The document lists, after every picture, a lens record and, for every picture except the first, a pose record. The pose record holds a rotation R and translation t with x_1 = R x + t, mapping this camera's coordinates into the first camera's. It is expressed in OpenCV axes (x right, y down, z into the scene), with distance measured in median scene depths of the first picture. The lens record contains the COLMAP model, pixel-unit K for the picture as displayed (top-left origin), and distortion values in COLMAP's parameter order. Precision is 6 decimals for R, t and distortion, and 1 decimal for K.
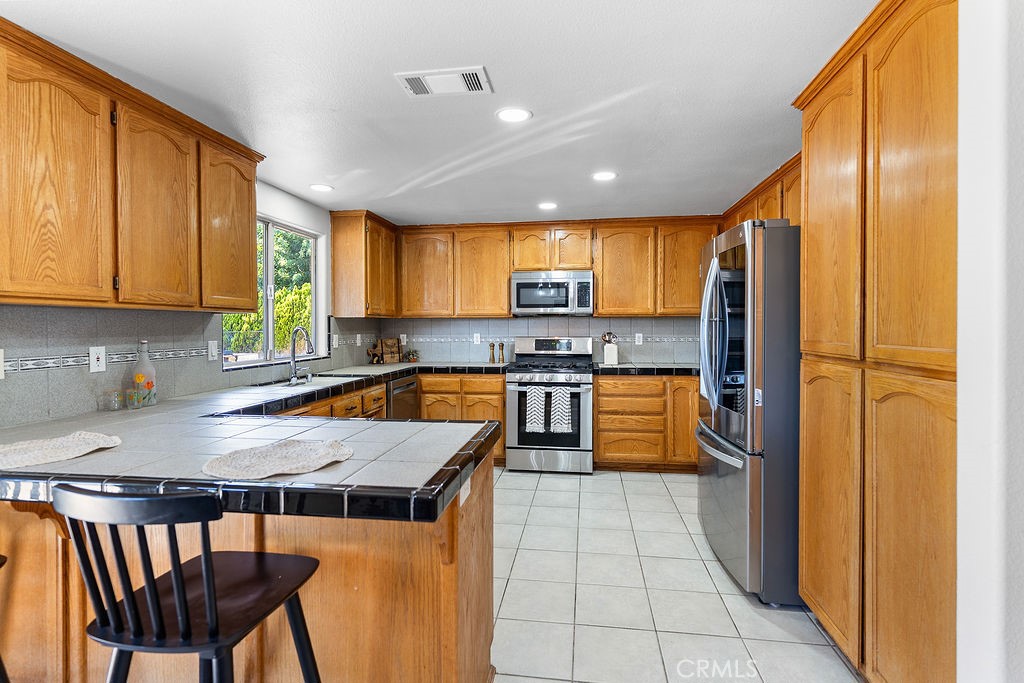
lens RADIAL K [[491.8, 0, 515.4], [0, 491.8, 331.3], [0, 0, 1]] dist [0.000145, 0.000314]
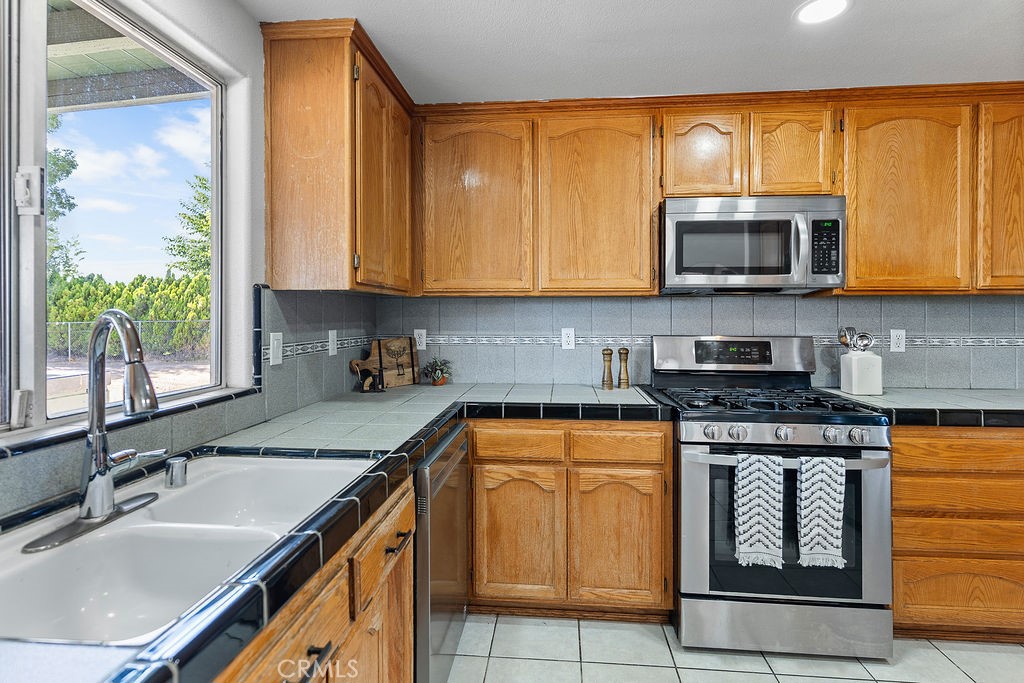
lens RADIAL K [[495.3, 0, 516.9], [0, 495.3, 321.5], [0, 0, 1]] dist [0.001670, 0.000162]
pose [[0.998434, 0.003980, 0.055796, -0.181190], [-0.003978, 0.999992, -0.000152, -0.002794], [-0.055796, -0.000071, 0.998442, 0.554457]]
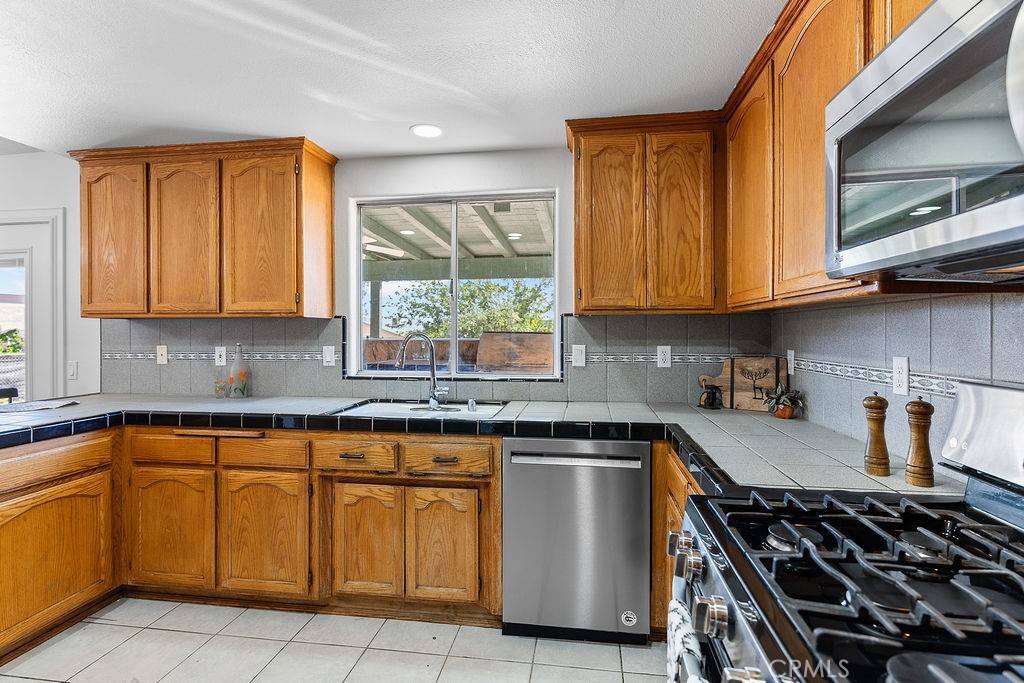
lens RADIAL K [[489.8, 0, 514.9], [0, 489.8, 336.4], [0, 0, 1]] dist [0.000514, 0.000045]
pose [[0.001062, 0.012763, -0.999918, 0.232349], [-0.009475, 0.999874, 0.012752, -0.010357], [0.999955, 0.009461, 0.001183, 0.879661]]
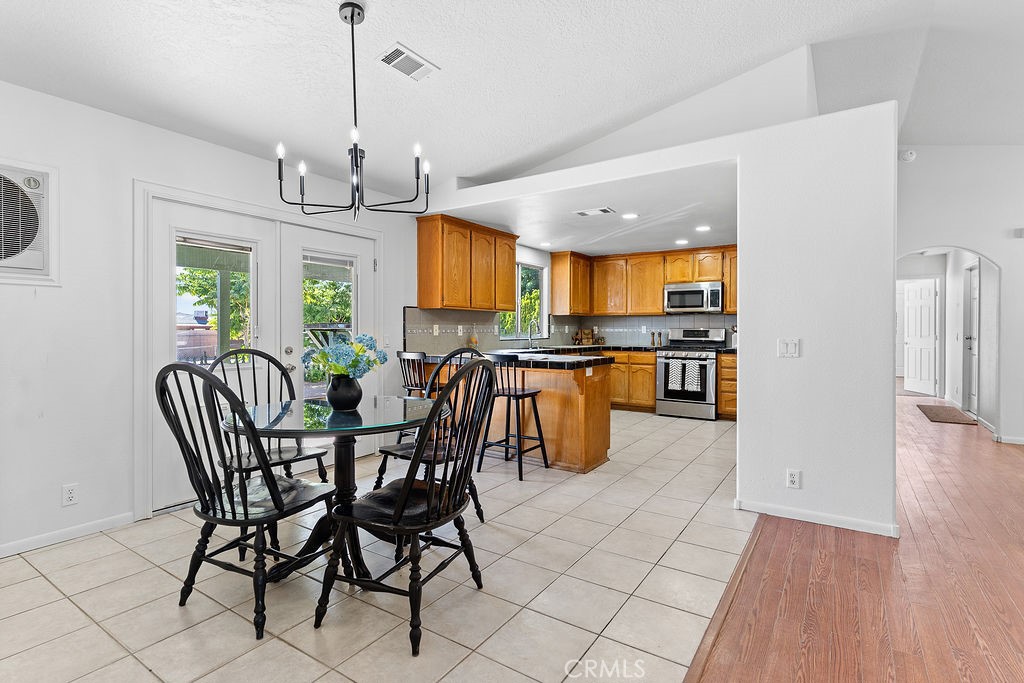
lens RADIAL K [[491.8, 0, 515.4], [0, 491.8, 331.3], [0, 0, 1]] dist [0.000145, 0.000314]
pose [[0.903956, 0.008555, -0.427540, 0.230016], [-0.010190, 0.999947, -0.001536, 0.030037], [0.427504, 0.005745, 0.903995, -0.556215]]
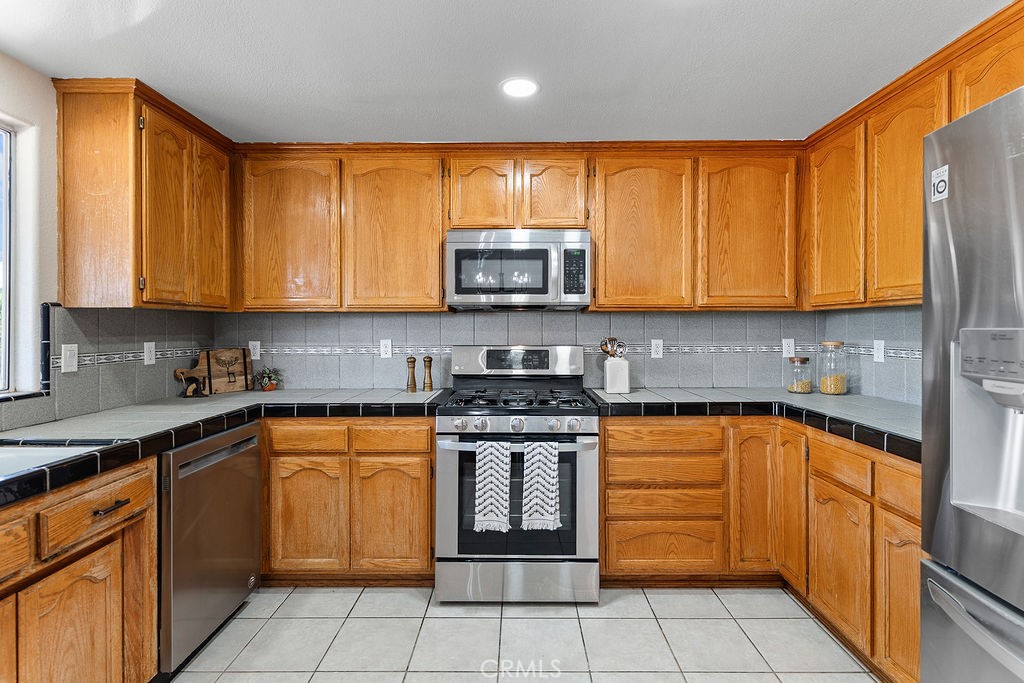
lens RADIAL K [[491.8, 0, 515.4], [0, 491.8, 331.3], [0, 0, 1]] dist [0.000145, 0.000314]
pose [[0.990528, 0.000999, 0.137308, -0.006618], [-0.000338, 0.999988, -0.004838, -0.003152], [-0.137311, 0.004746, 0.990517, 0.453760]]
